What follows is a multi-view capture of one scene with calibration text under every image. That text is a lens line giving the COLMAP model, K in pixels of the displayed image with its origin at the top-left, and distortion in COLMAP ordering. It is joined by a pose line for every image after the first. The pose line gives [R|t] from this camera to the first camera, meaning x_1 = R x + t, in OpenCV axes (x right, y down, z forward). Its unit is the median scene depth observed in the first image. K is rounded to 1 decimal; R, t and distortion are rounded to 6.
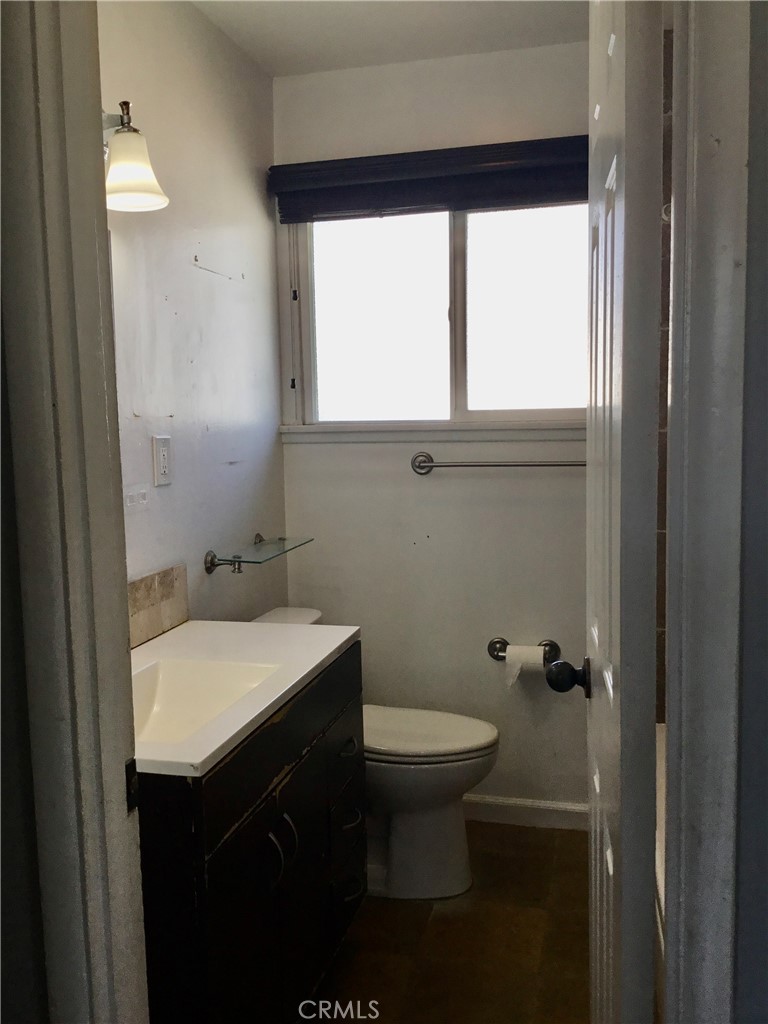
lens RADIAL K [[919.0, 0, 379.9], [0, 919.0, 507.5], [0, 0, 1]] dist [0.039412, -0.093784]
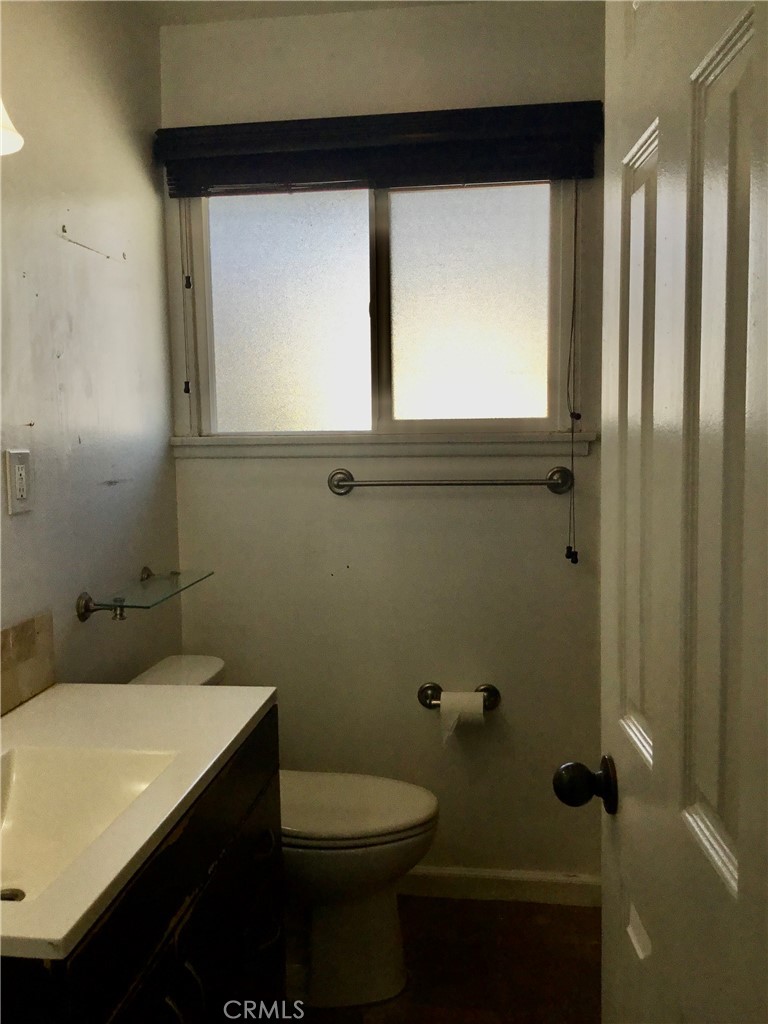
lens RADIAL K [[919.0, 0, 386.3], [0, 919.0, 516.6], [0, 0, 1]] dist [0.039412, -0.093784]
pose [[0.991946, -0.006221, 0.126510, -0.021703], [0.006438, 0.999978, -0.001307, -0.014870], [-0.126499, 0.002111, 0.991965, 0.150944]]
